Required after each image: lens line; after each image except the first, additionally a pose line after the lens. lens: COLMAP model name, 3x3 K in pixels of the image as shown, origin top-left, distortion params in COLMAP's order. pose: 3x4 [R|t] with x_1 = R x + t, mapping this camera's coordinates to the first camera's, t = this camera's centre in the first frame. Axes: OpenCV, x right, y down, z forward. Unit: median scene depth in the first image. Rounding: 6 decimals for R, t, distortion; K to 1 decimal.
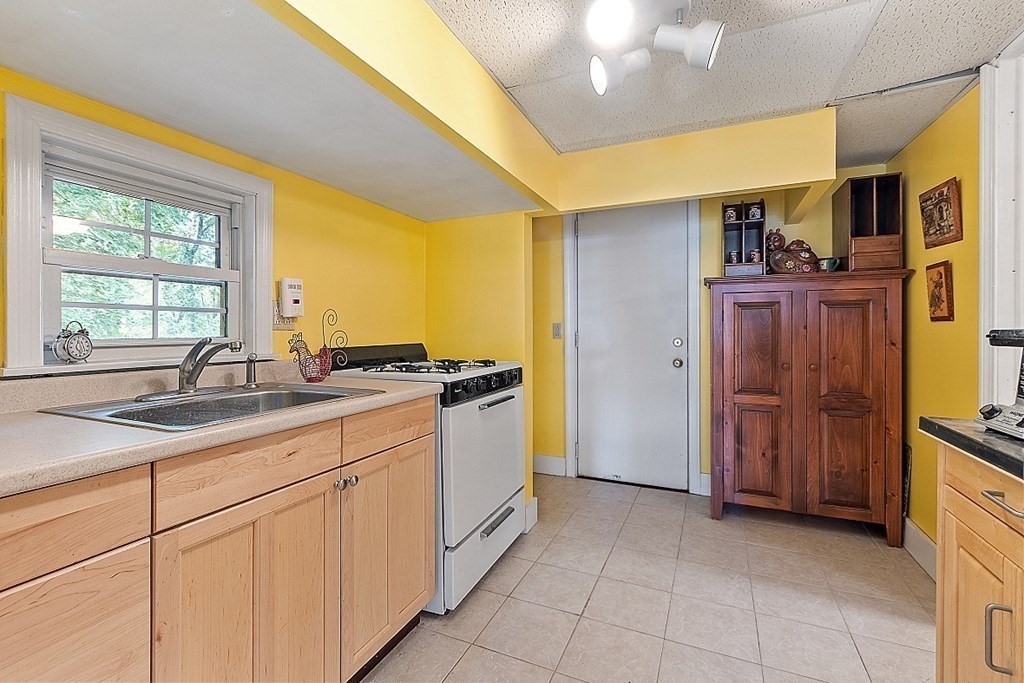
lens RADIAL K [[447.2, 0, 513.9], [0, 447.2, 333.0], [0, 0, 1]] dist [0.001063, -0.001085]
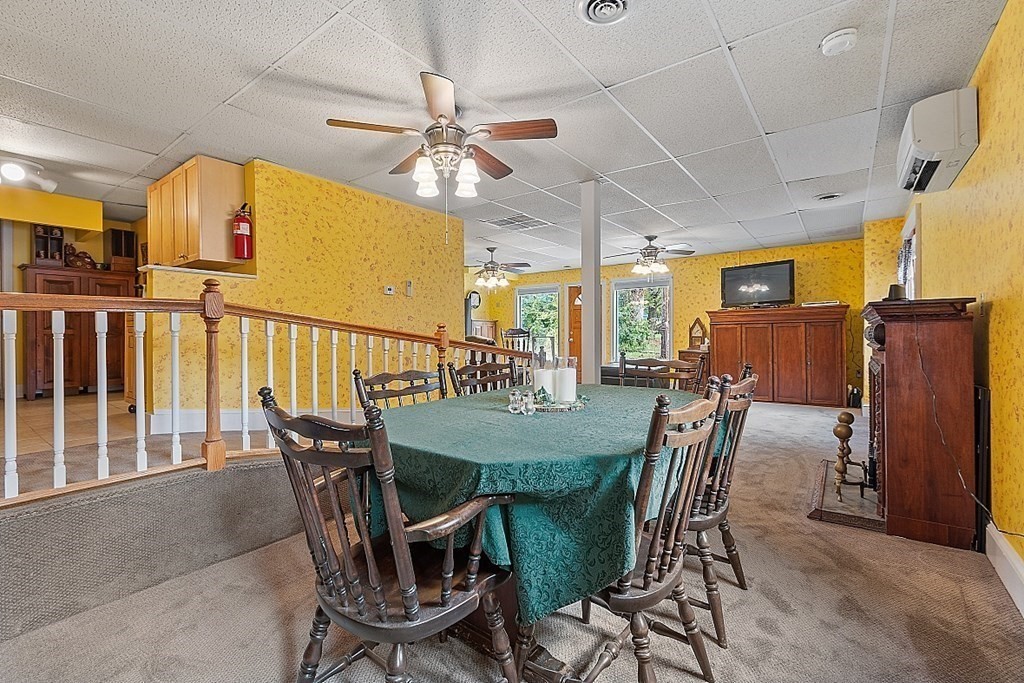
lens RADIAL K [[447.2, 0, 511.8], [0, 447.2, 334.9], [0, 0, 1]] dist [0.001063, -0.001085]
pose [[0.229779, 0.001497, 0.973242, -0.852089], [0.009608, 0.999947, -0.003806, 0.185224], [-0.973195, 0.010225, 0.229752, -1.290120]]
